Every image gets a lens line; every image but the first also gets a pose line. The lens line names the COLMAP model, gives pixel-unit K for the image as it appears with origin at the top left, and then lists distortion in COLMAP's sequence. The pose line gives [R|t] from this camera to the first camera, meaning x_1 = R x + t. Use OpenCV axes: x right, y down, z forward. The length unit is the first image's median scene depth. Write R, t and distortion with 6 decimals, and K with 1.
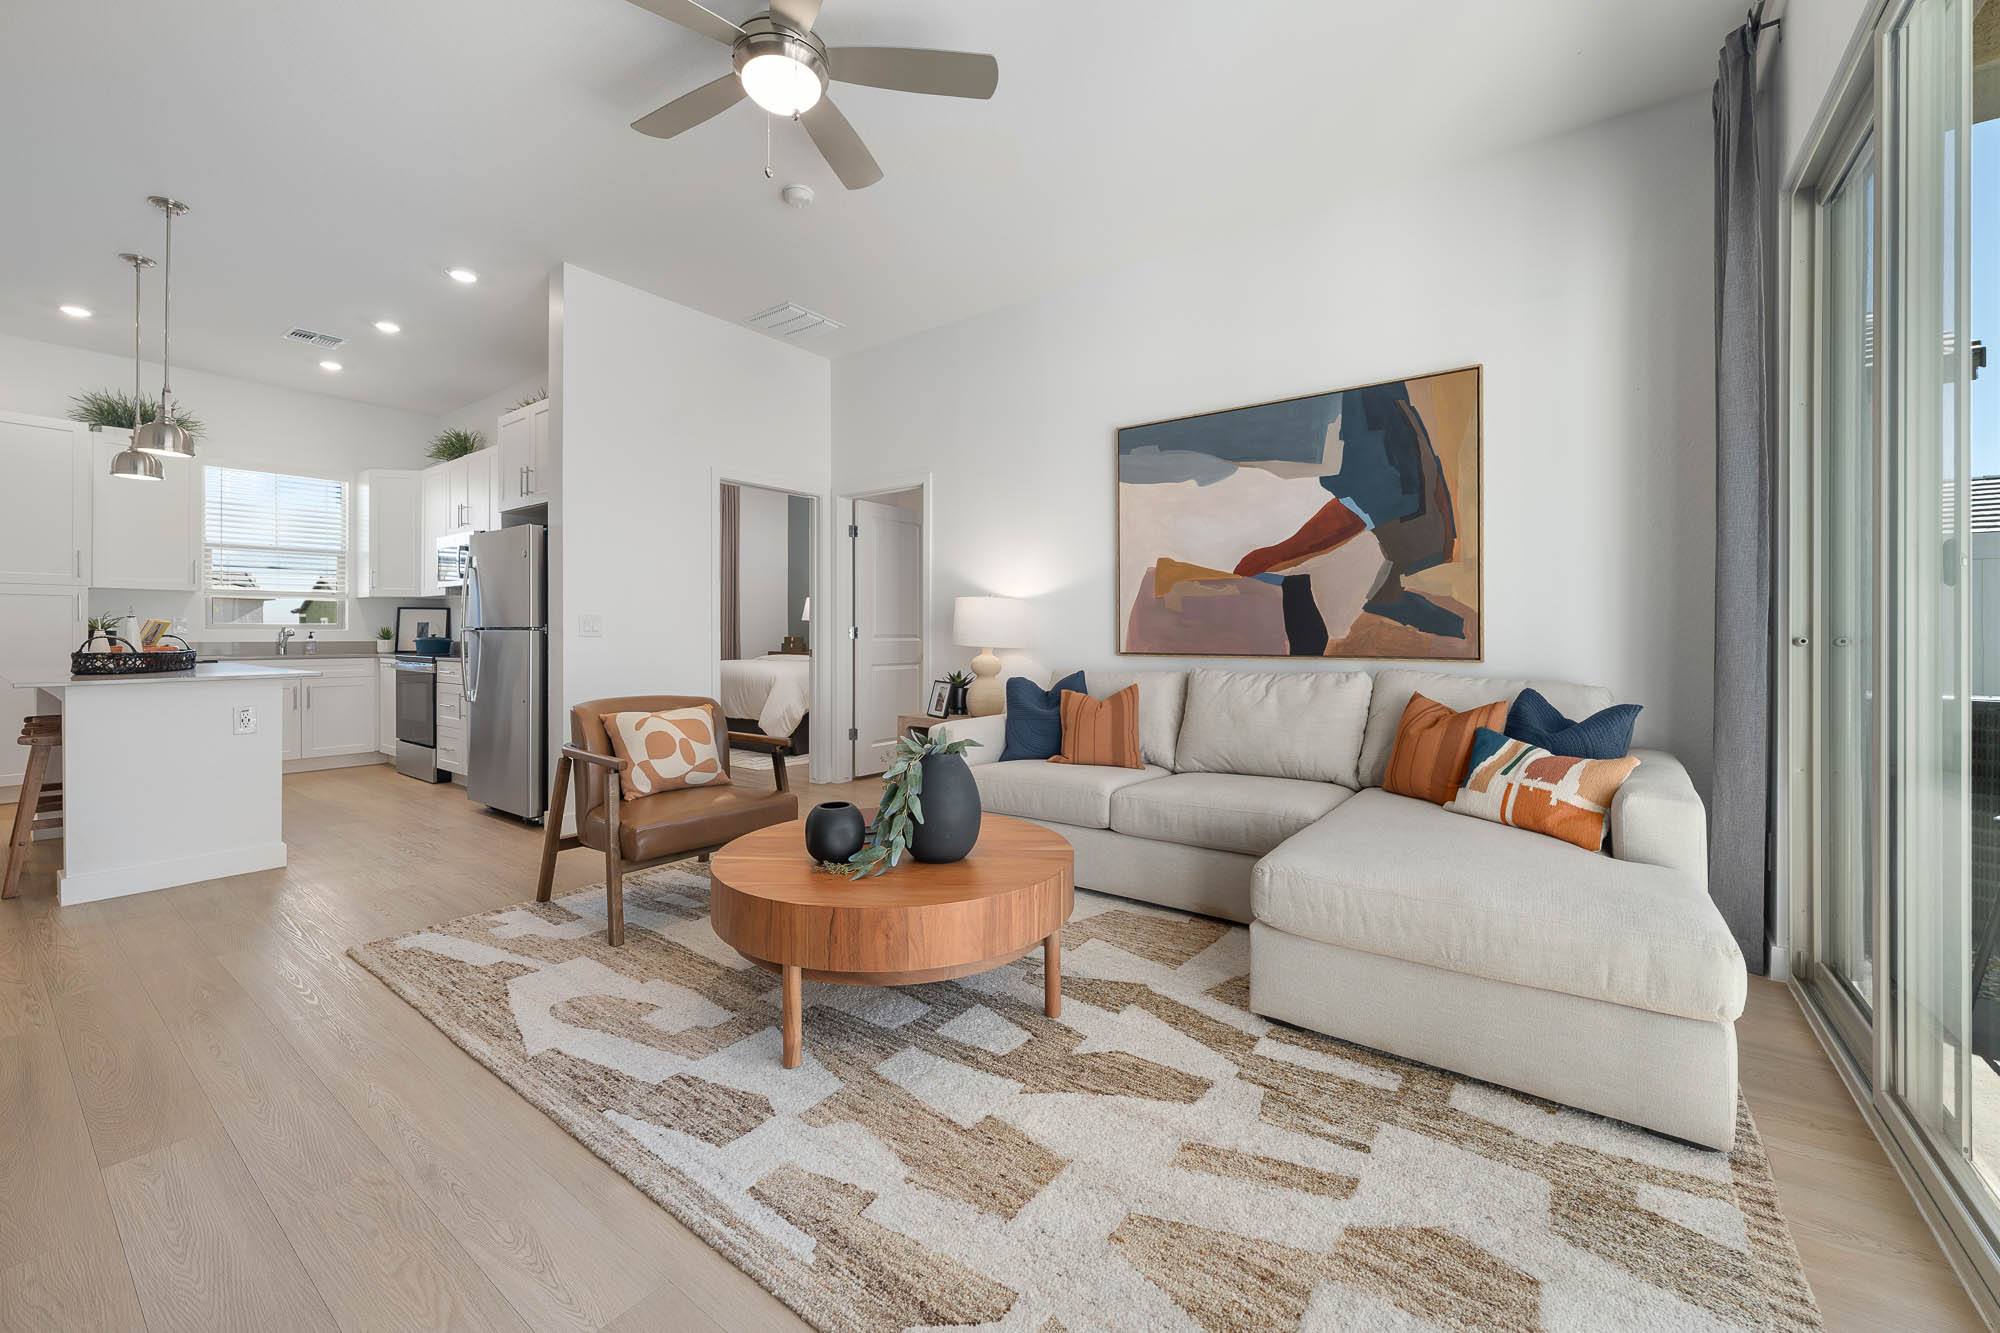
lens RADIAL K [[786.3, 0, 1000.0], [0, 786.3, 632.3], [0, 0, 1]] dist [-0.001528, -0.000047]
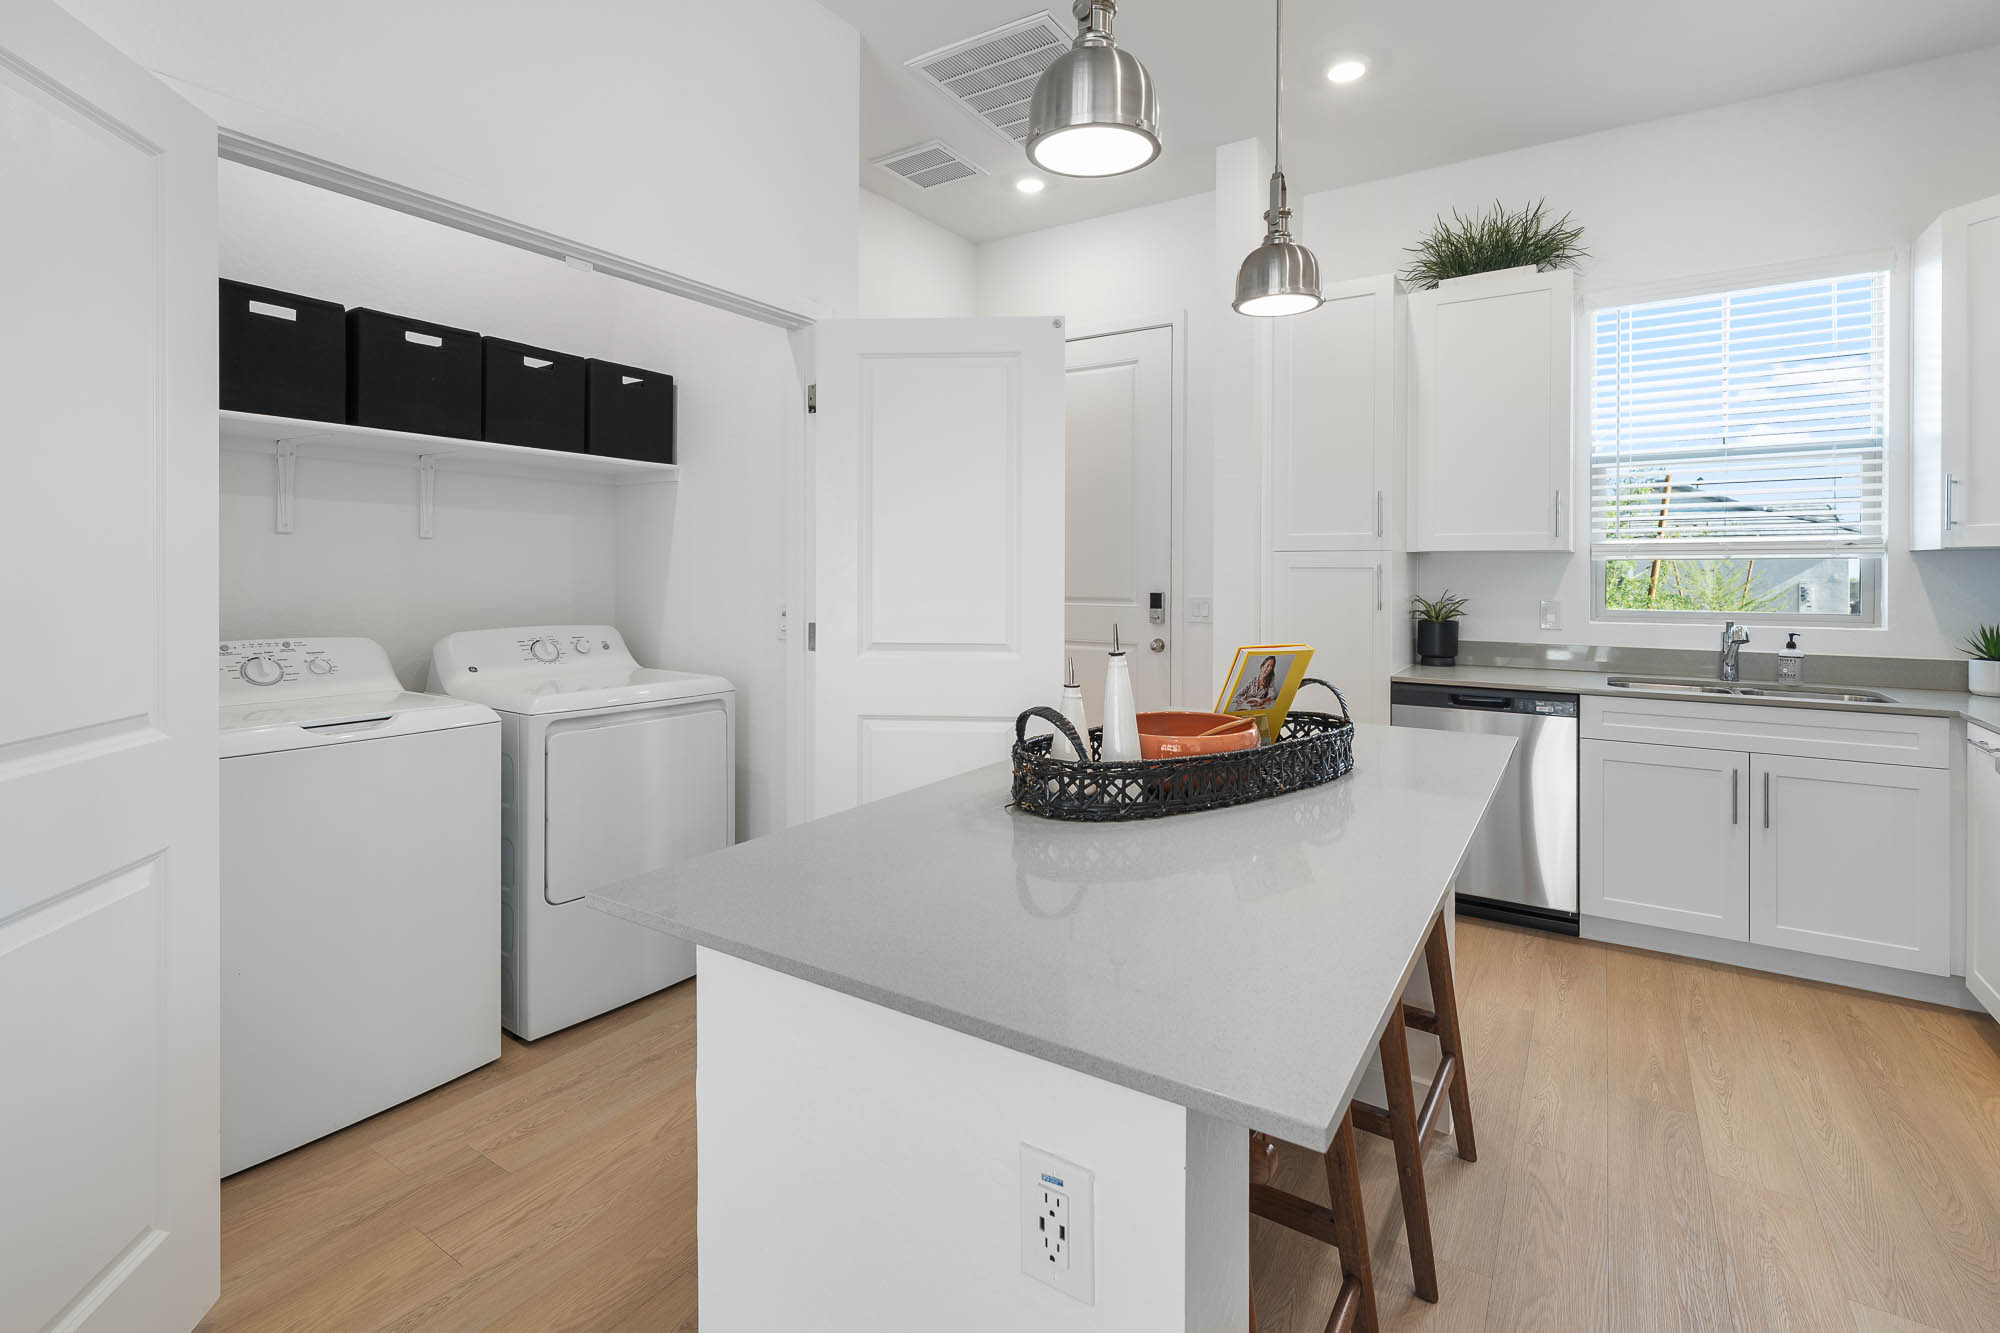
lens RADIAL K [[914.5, 0, 998.9], [0, 914.5, 568.8], [0, 0, 1]] dist [-0.000036, 0.000197]
pose [[0.063492, -0.000925, -0.997982, -0.663125], [-0.000561, 0.999999, -0.000963, -0.059122], [0.997982, 0.000621, 0.063491, 0.880227]]
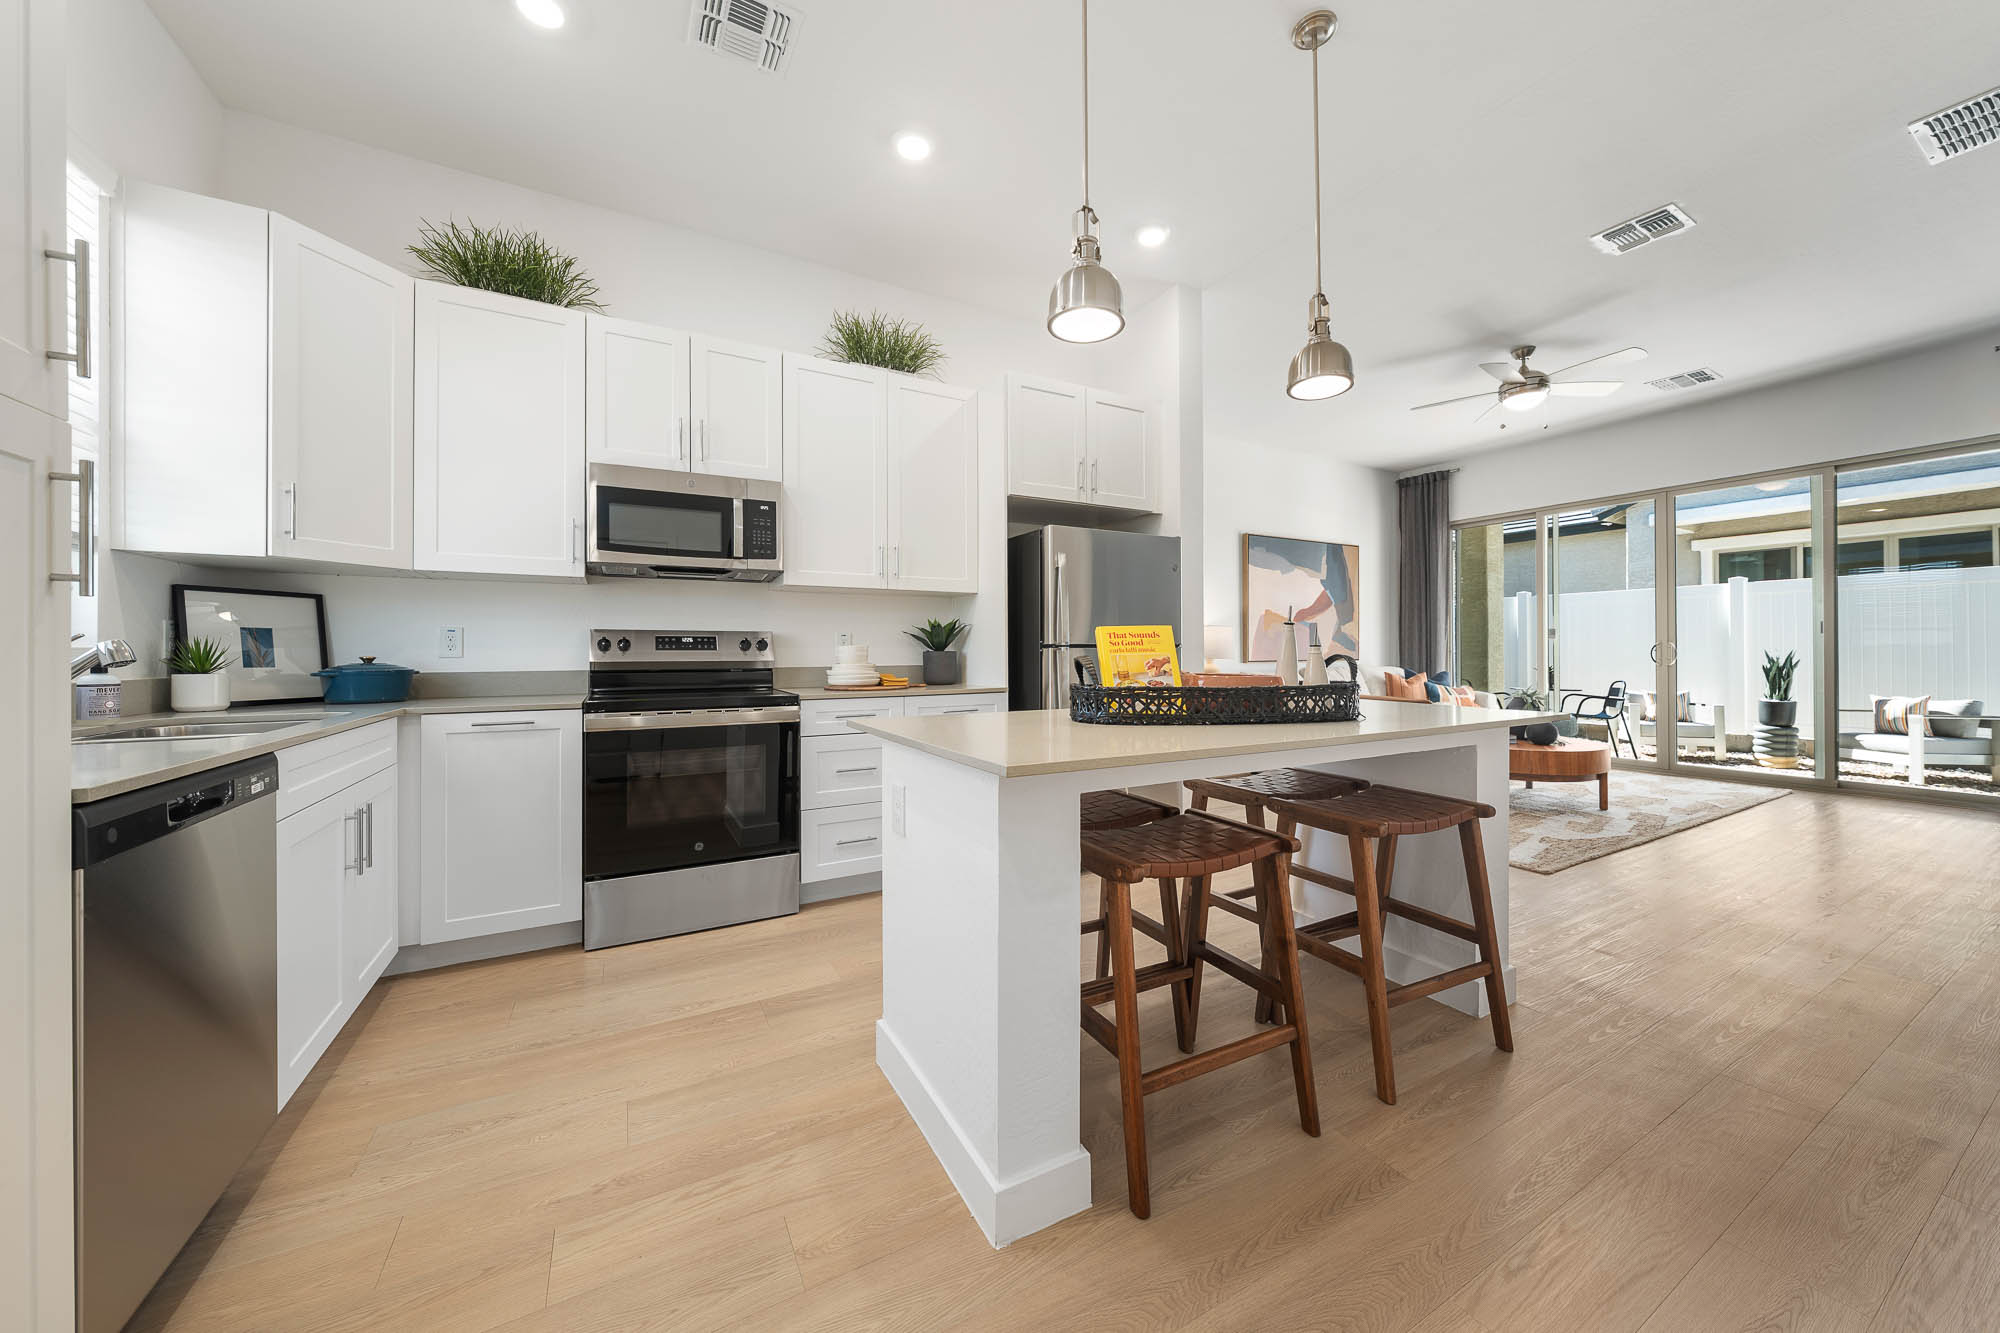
lens RADIAL K [[695.5, 0, 998.4], [0, 695.5, 651.8], [0, 0, 1]] dist [0.000009, 0.000005]
pose [[0.424153, -0.004121, 0.905581, -1.664910], [0.000686, 0.999991, 0.004229, -0.001978], [-0.905590, -0.001172, 0.424152, 0.941844]]
